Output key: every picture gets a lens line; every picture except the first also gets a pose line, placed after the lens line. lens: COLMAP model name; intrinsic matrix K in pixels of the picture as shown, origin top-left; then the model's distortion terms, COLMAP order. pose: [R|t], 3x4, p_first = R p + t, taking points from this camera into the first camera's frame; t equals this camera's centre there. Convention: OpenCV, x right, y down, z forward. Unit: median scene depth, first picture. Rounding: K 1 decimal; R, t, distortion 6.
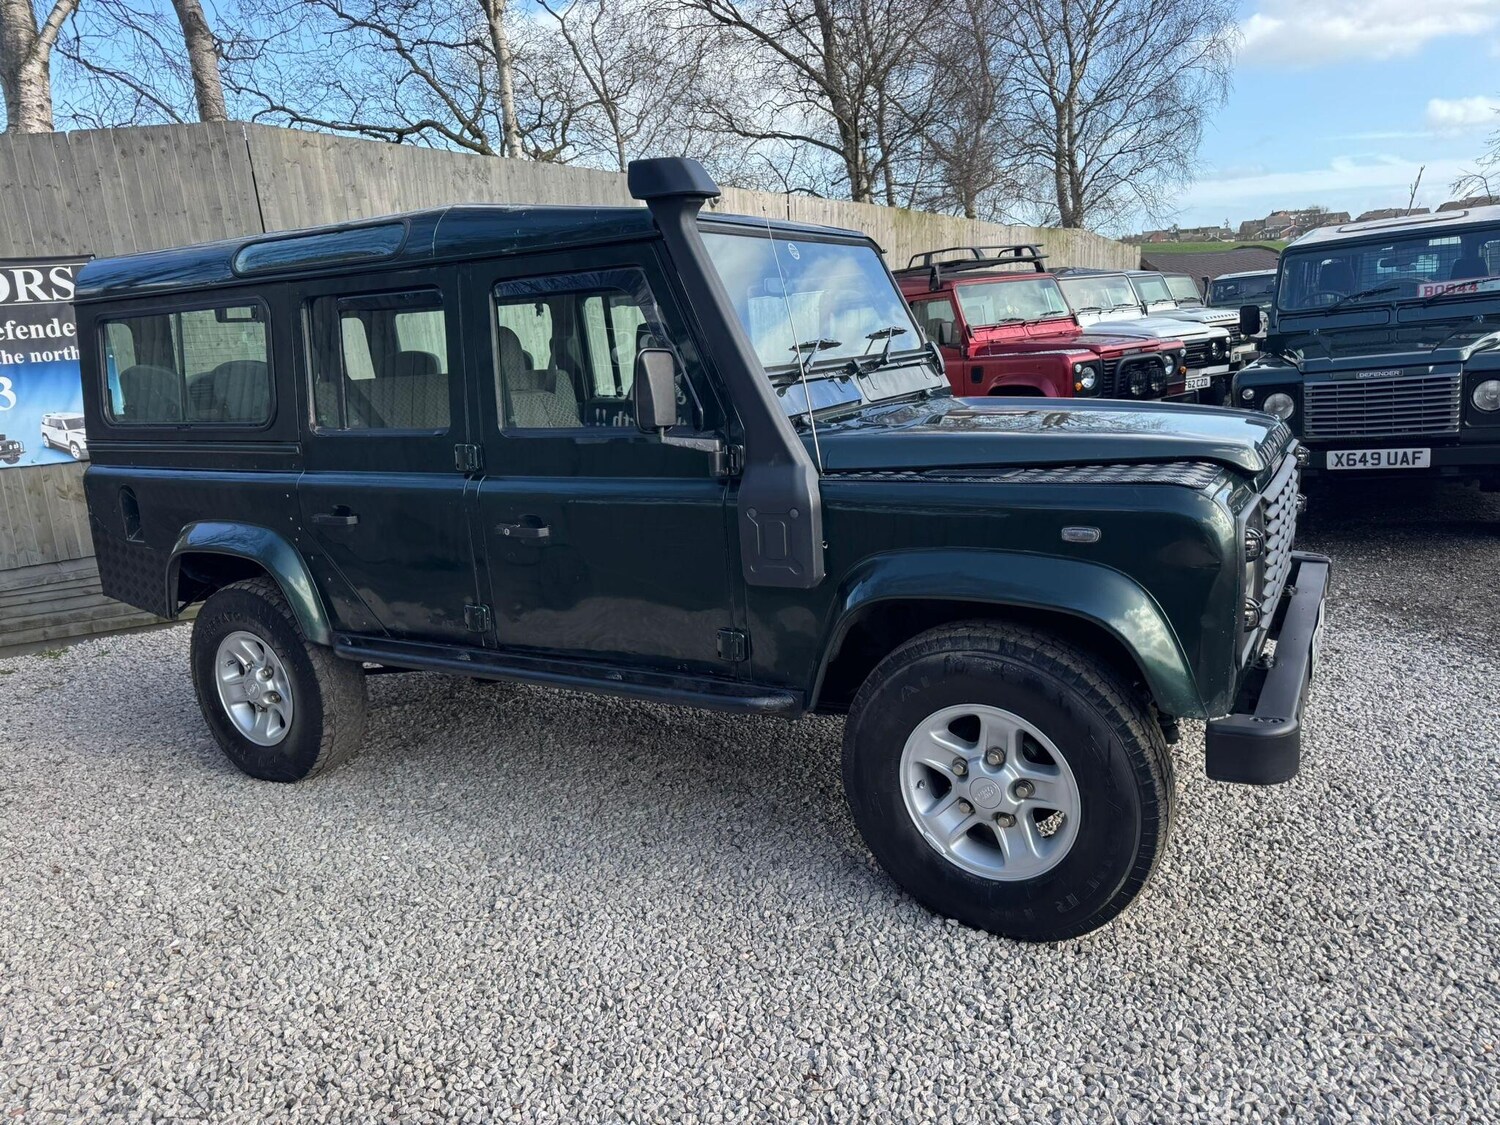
lens RADIAL K [[1062.2, 0, 763.0], [0, 1062.2, 566.6], [0, 0, 1]] dist [0.012664, -0.010981]
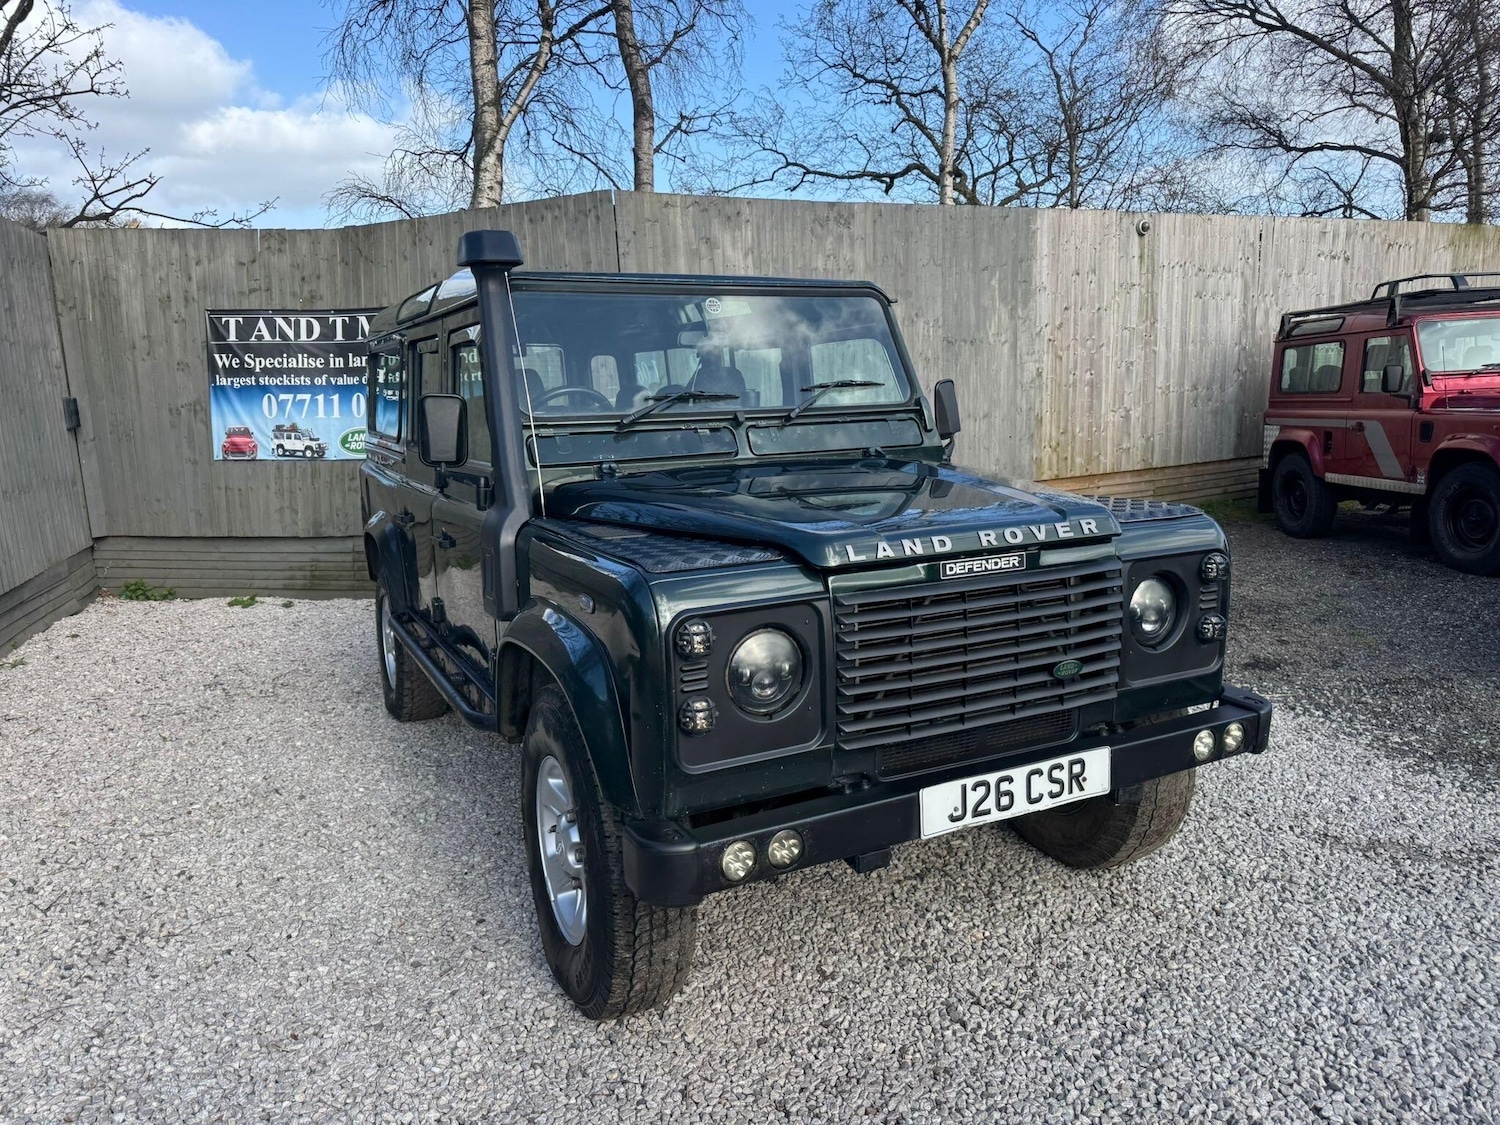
lens RADIAL K [[1060.5, 0, 750.6], [0, 1060.5, 559.2], [0, 0, 1]] dist [0.009691, -0.007317]
pose [[0.832376, 0.126085, -0.539678, 0.642618], [-0.141803, 0.989815, 0.012539, -0.070902], [0.535762, 0.066091, 0.841778, 0.174789]]
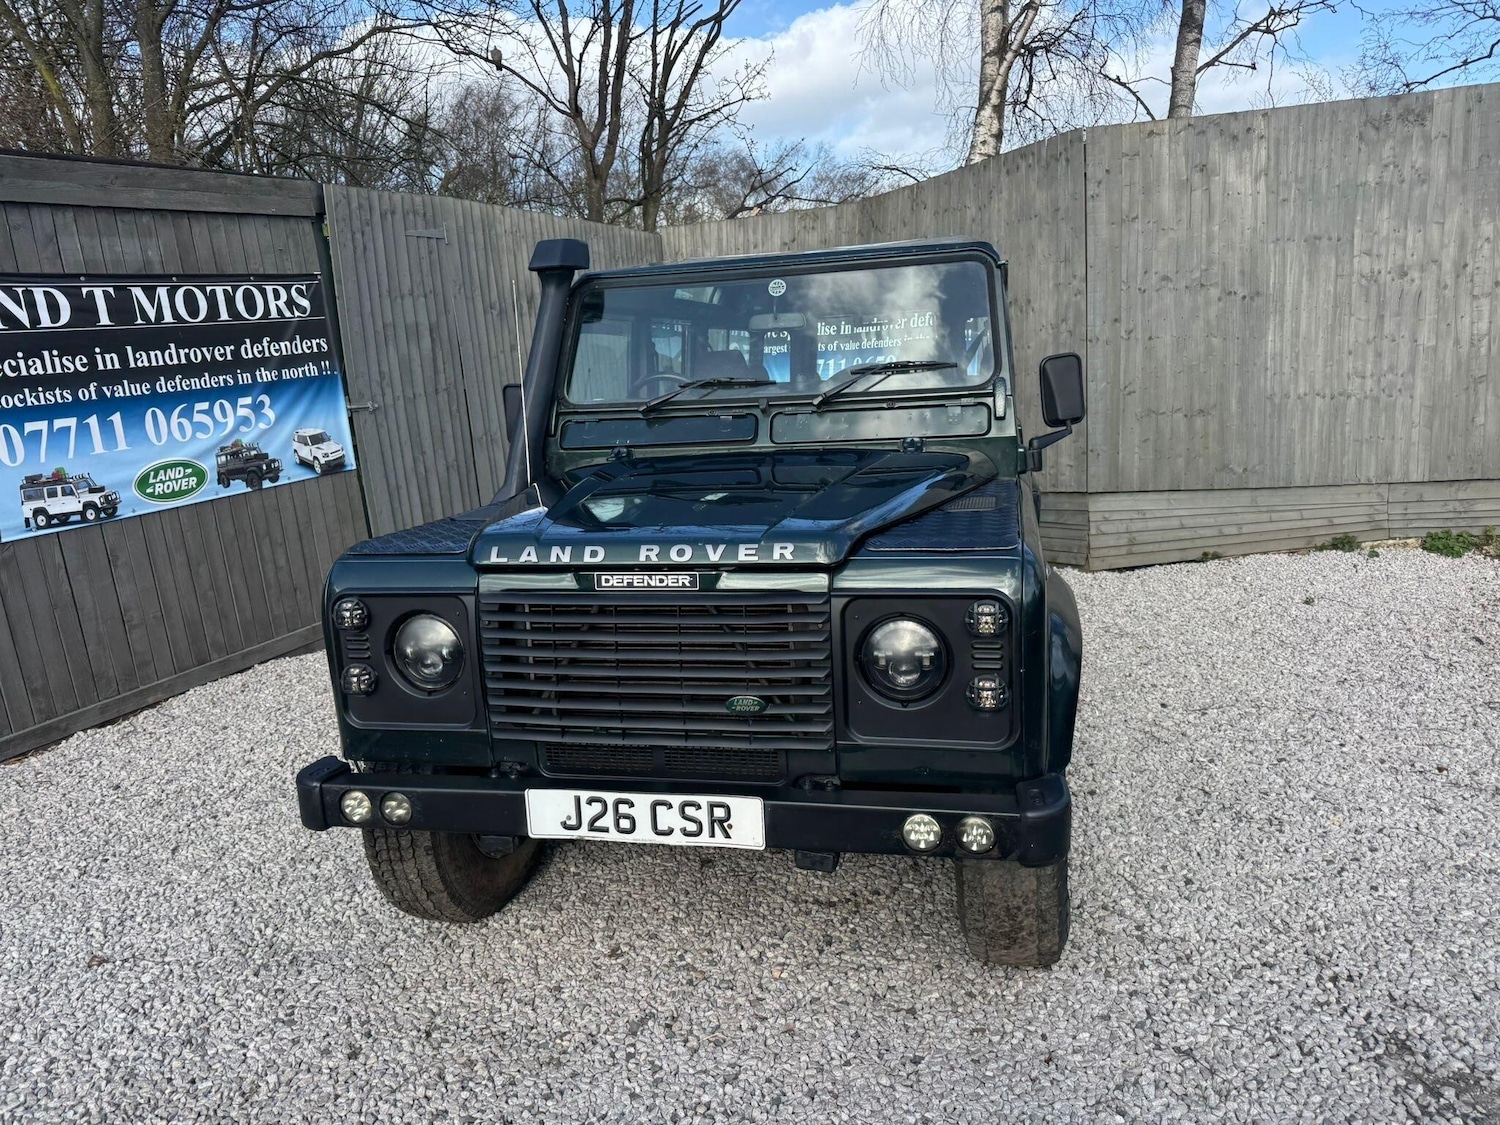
lens RADIAL K [[1070.4, 0, 748.4], [0, 1070.4, 567.9], [0, 0, 1]] dist [0.010216, -0.011191]
pose [[0.281362, 0.227905, -0.932145, 1.033735], [-0.172440, 0.967583, 0.184519, -0.221247], [0.943981, 0.108823, 0.311541, 0.685721]]
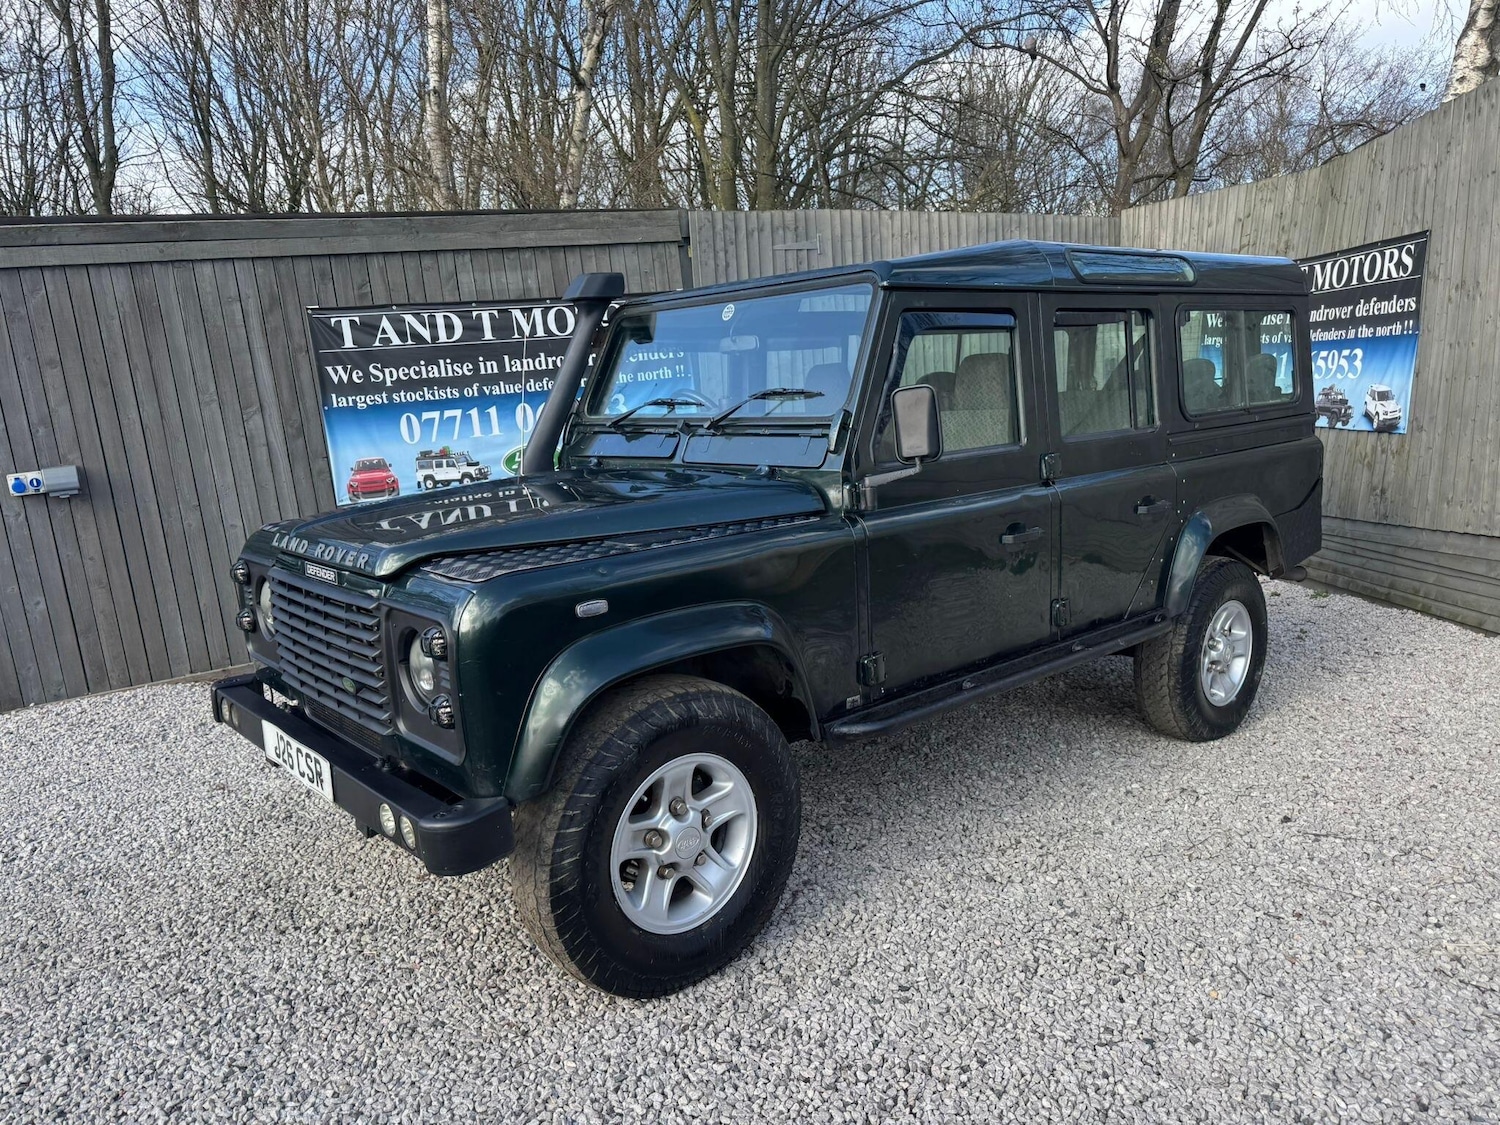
lens RADIAL K [[1052.8, 0, 756.8], [0, 1052.8, 587.6], [0, 0, 1]] dist [0.036602, -0.035677]
pose [[-0.327967, 0.257185, -0.909007, 1.030982], [-0.137167, 0.939067, 0.315179, -0.371645], [0.934678, 0.228054, -0.272705, 1.371474]]
